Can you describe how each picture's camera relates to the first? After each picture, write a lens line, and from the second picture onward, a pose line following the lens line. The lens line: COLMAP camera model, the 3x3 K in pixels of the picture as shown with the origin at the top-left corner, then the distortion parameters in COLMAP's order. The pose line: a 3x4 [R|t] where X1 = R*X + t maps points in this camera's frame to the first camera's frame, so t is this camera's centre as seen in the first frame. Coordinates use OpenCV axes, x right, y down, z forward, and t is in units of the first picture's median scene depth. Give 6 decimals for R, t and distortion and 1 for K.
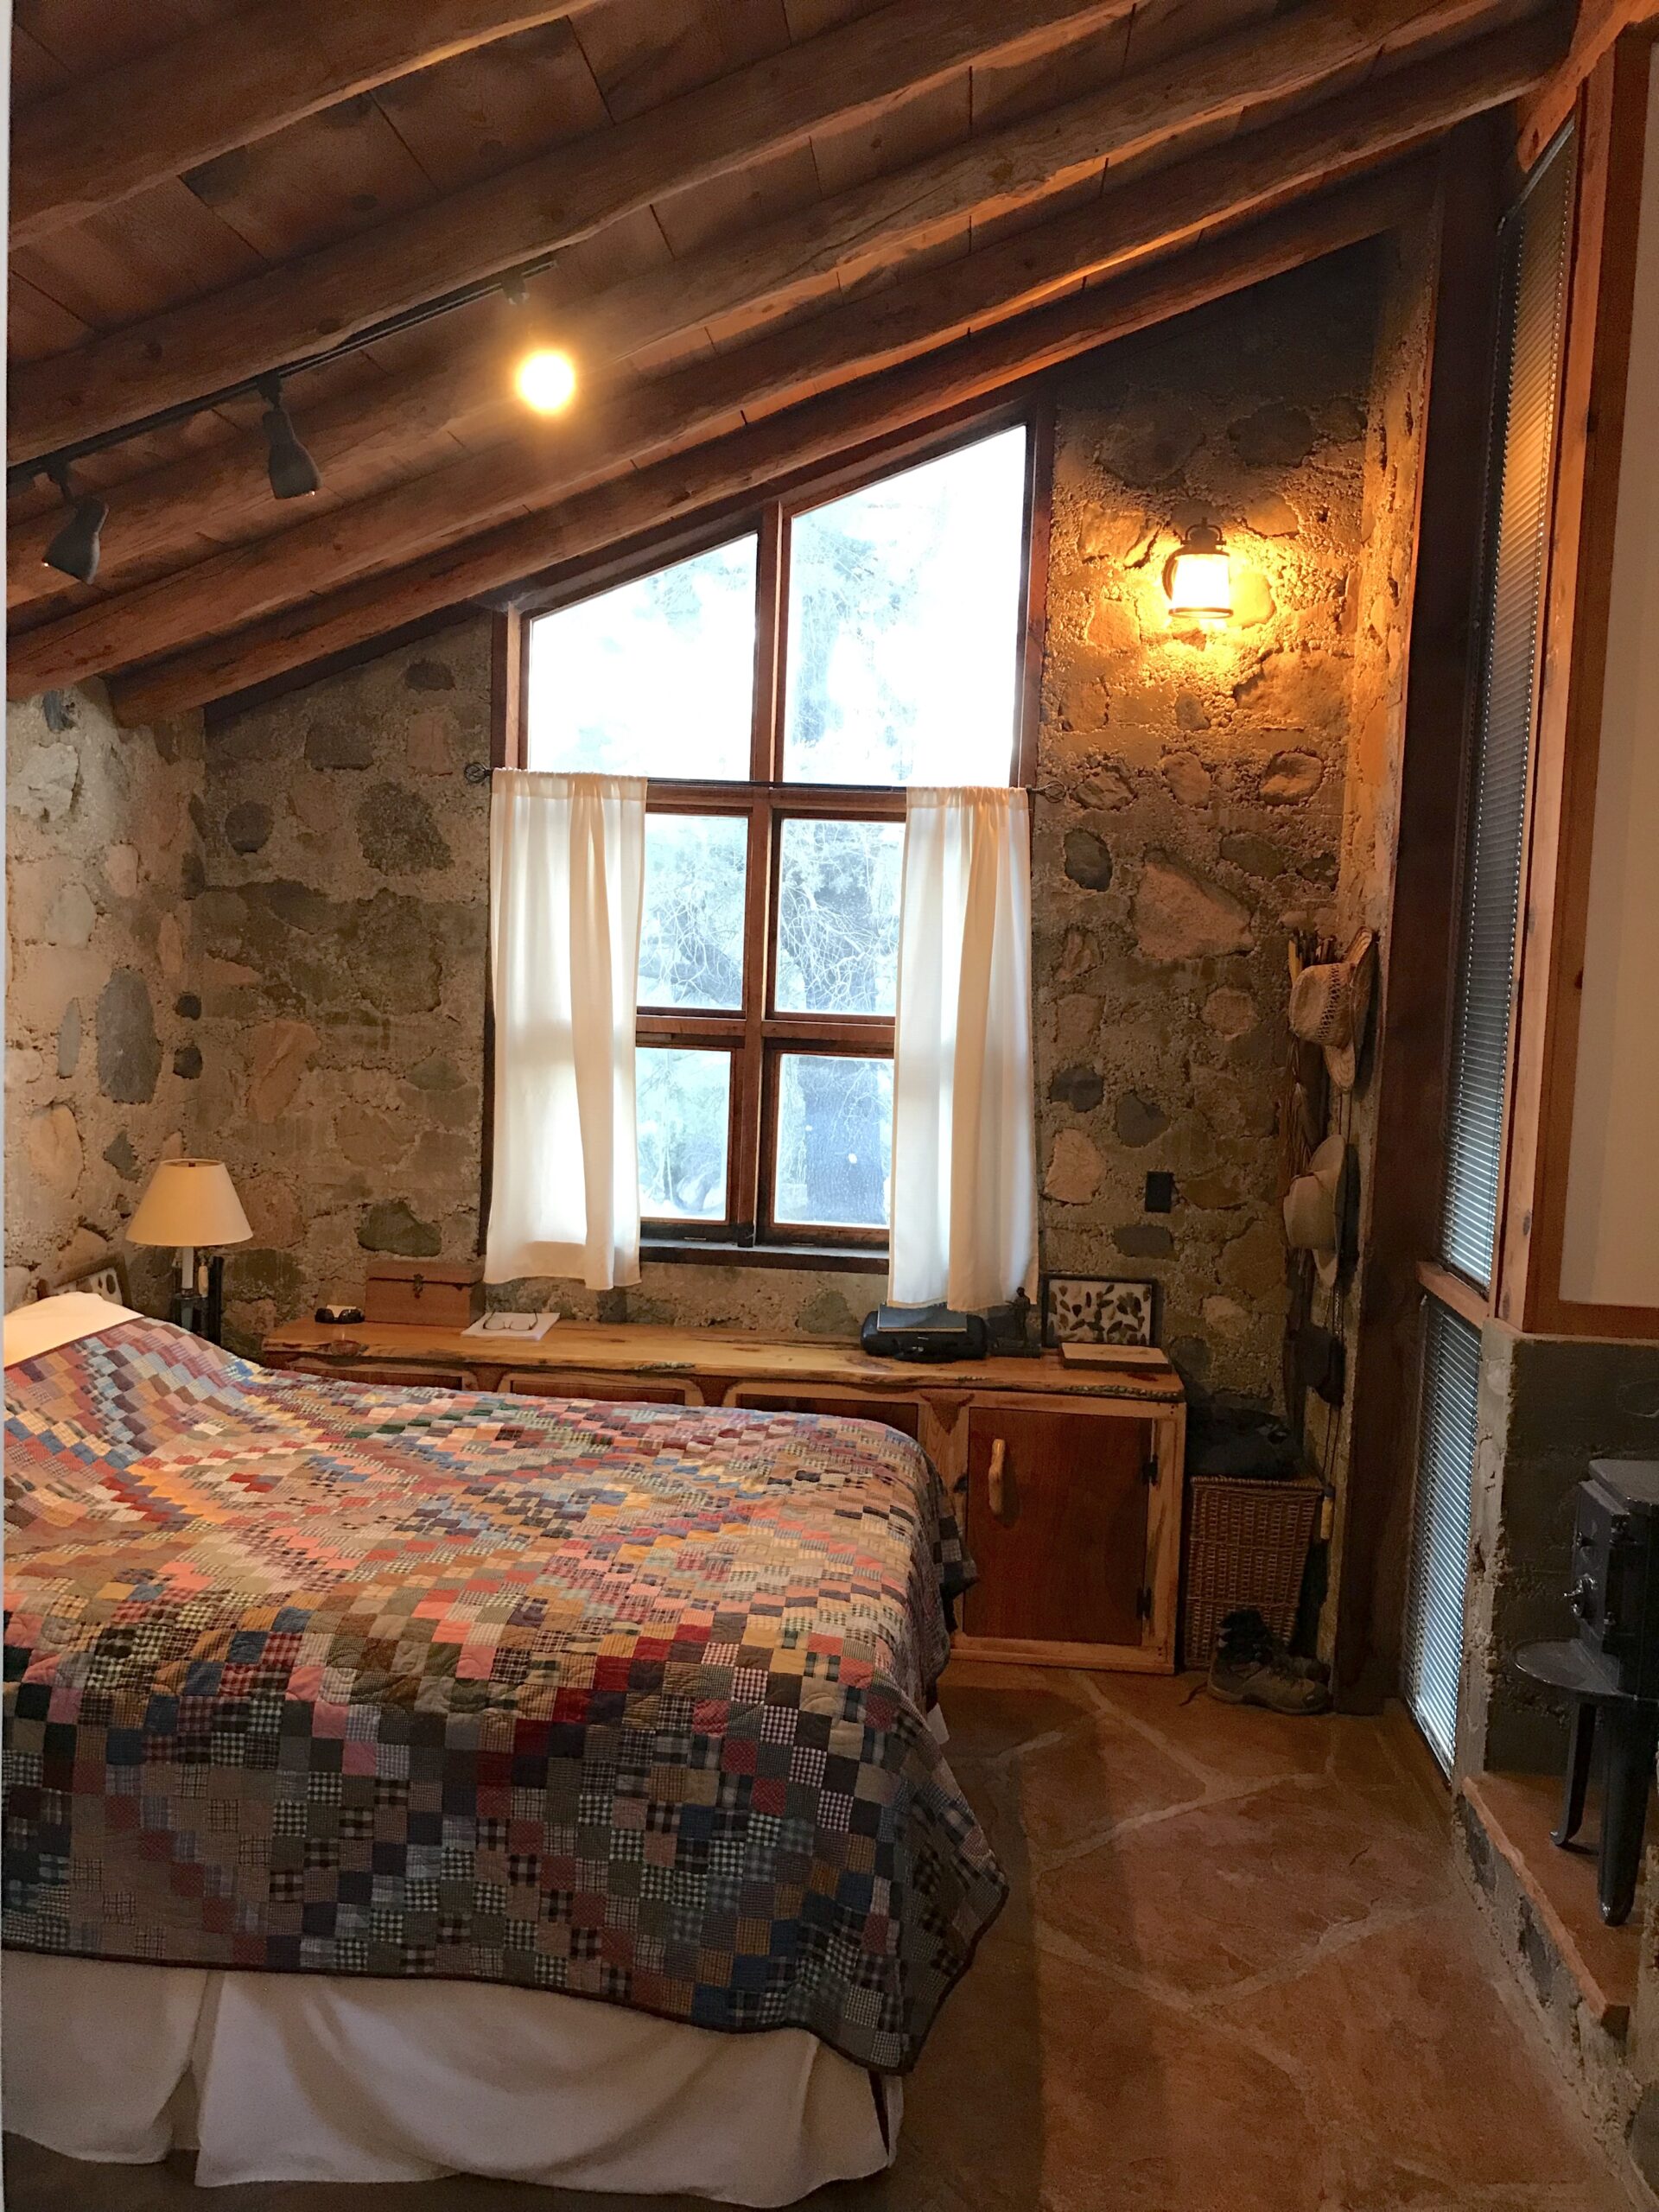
lens RADIAL K [[1797.0, 0, 846.0], [0, 1797.0, 1086.0], [0, 0, 1]] dist [0.012302, -0.000804]
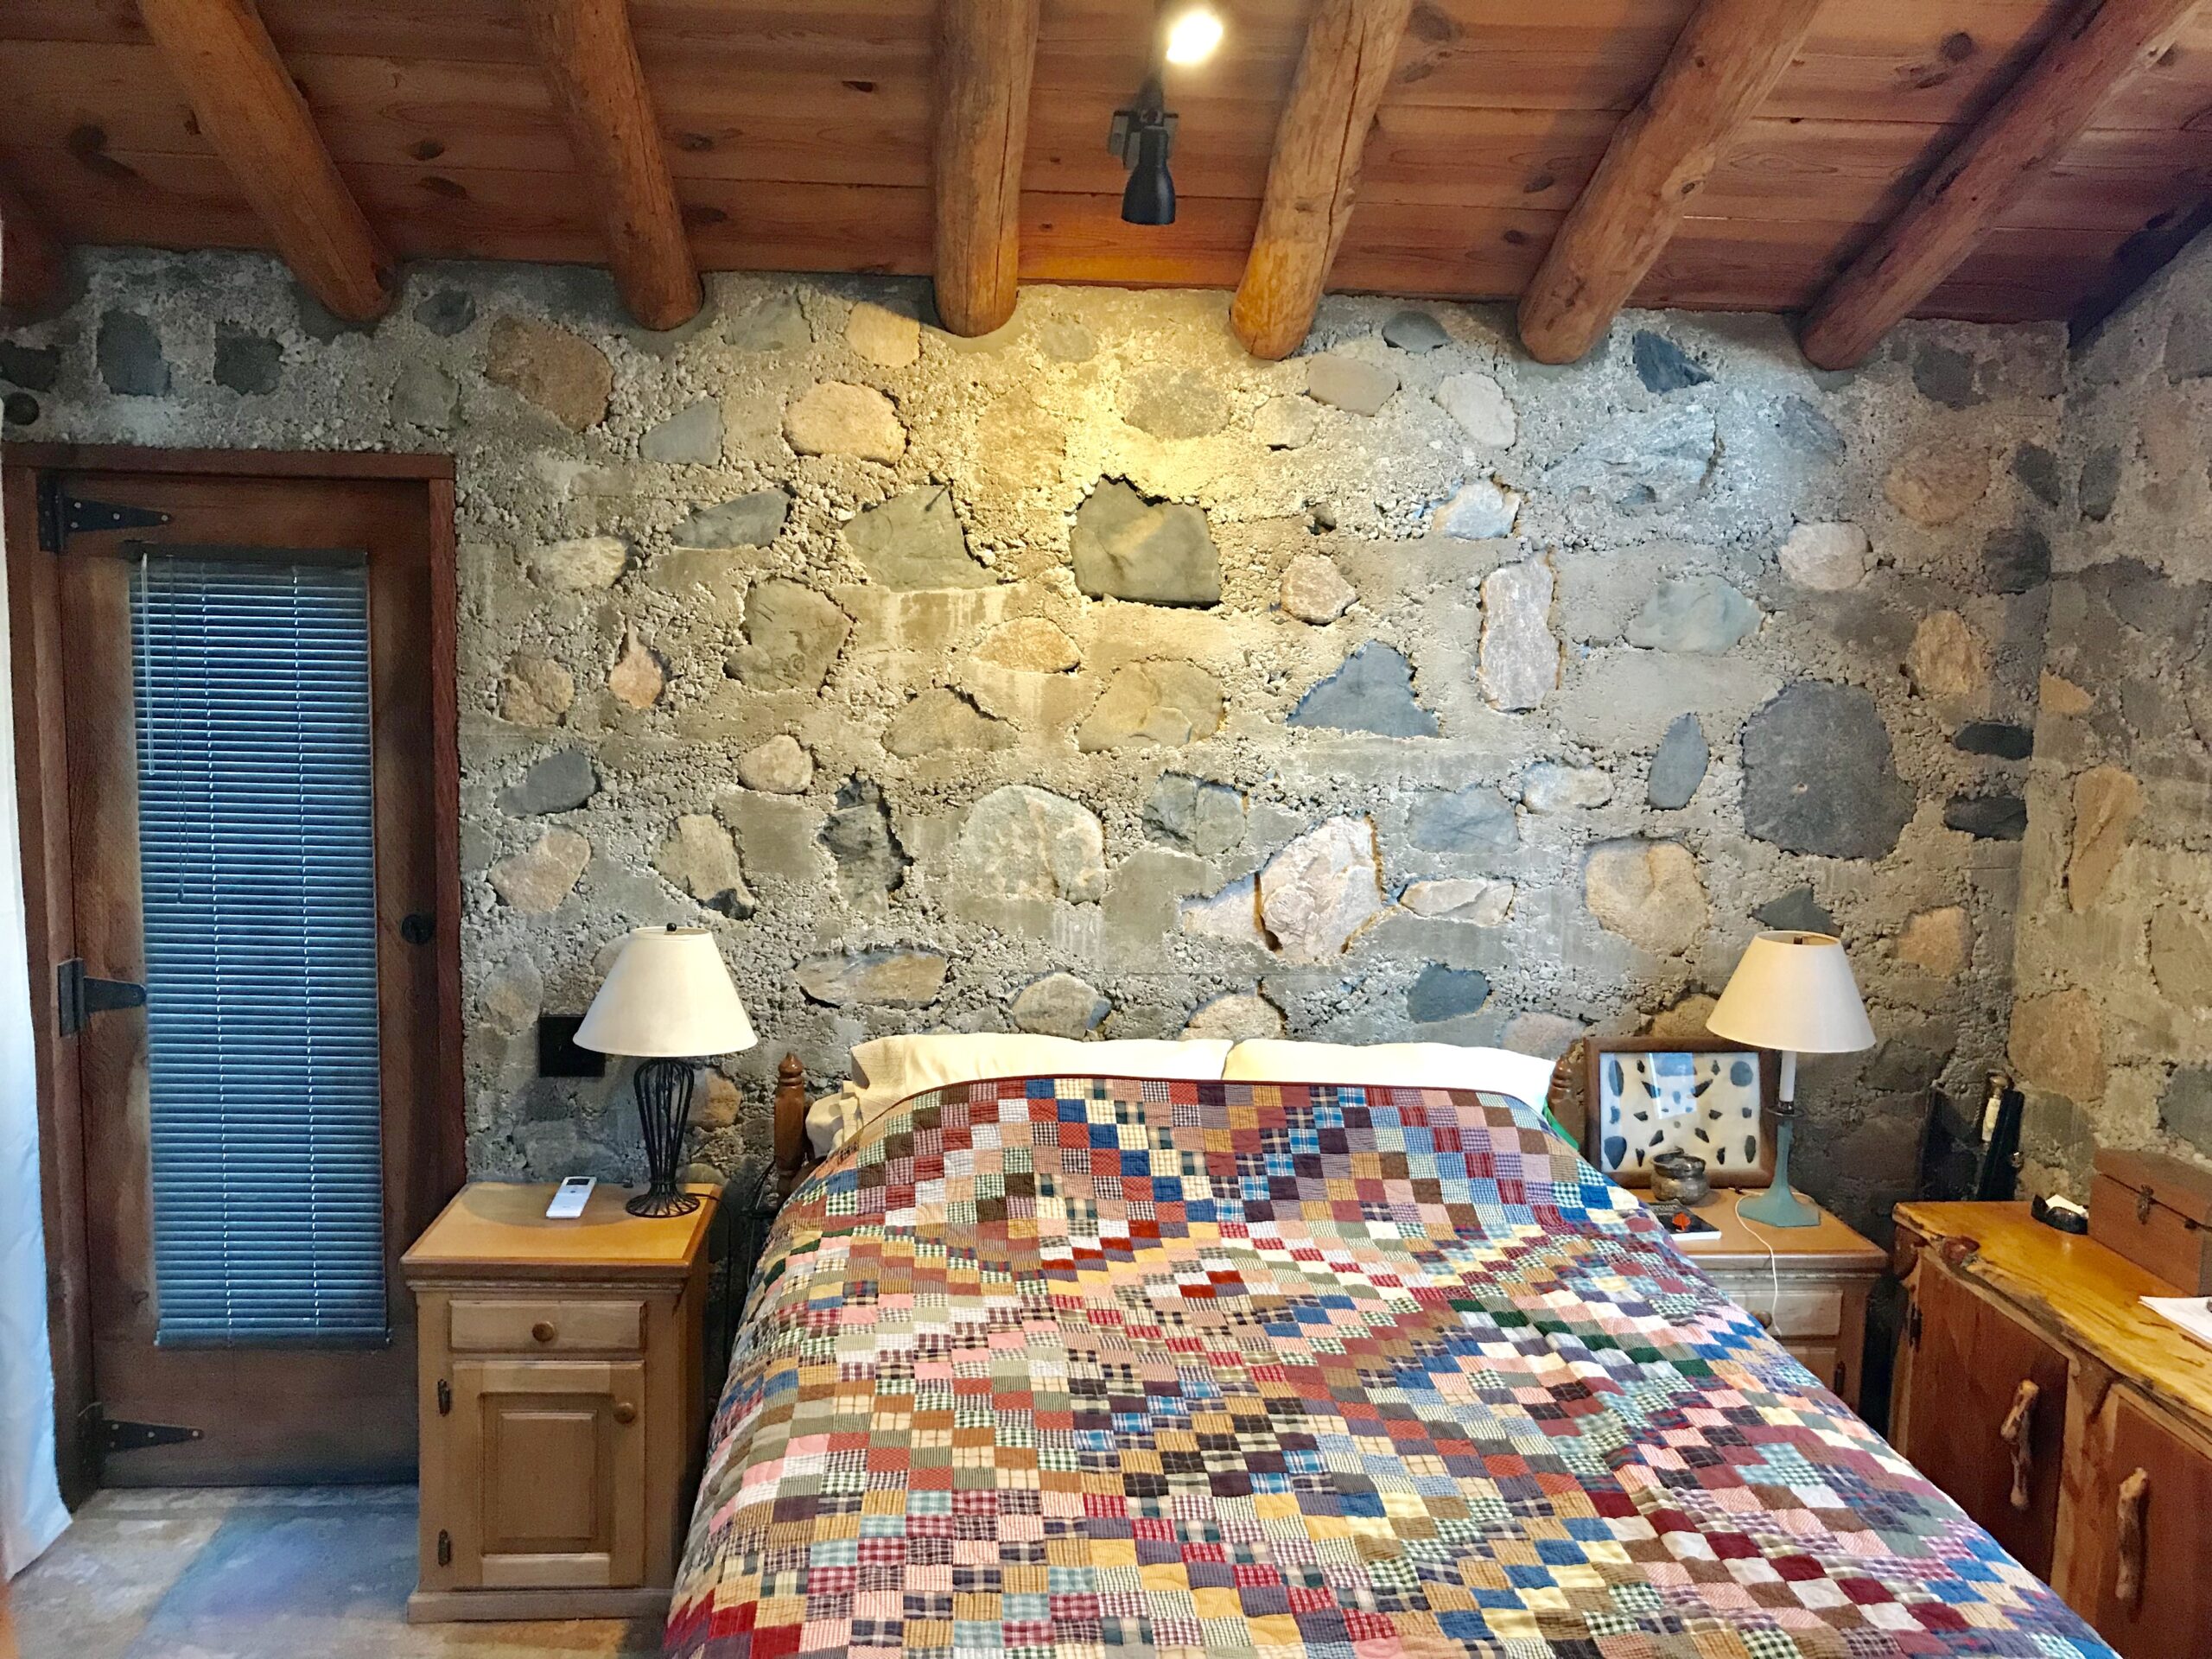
lens RADIAL K [[1797.0, 0, 1109.3], [0, 1797.0, 813.4], [0, 0, 1]] dist [0.012302, -0.000804]
pose [[0.160221, 0.076398, -0.984120, 0.427985], [-0.096223, 0.993461, 0.061457, -0.035954], [0.982380, 0.084849, 0.166525, 0.761736]]
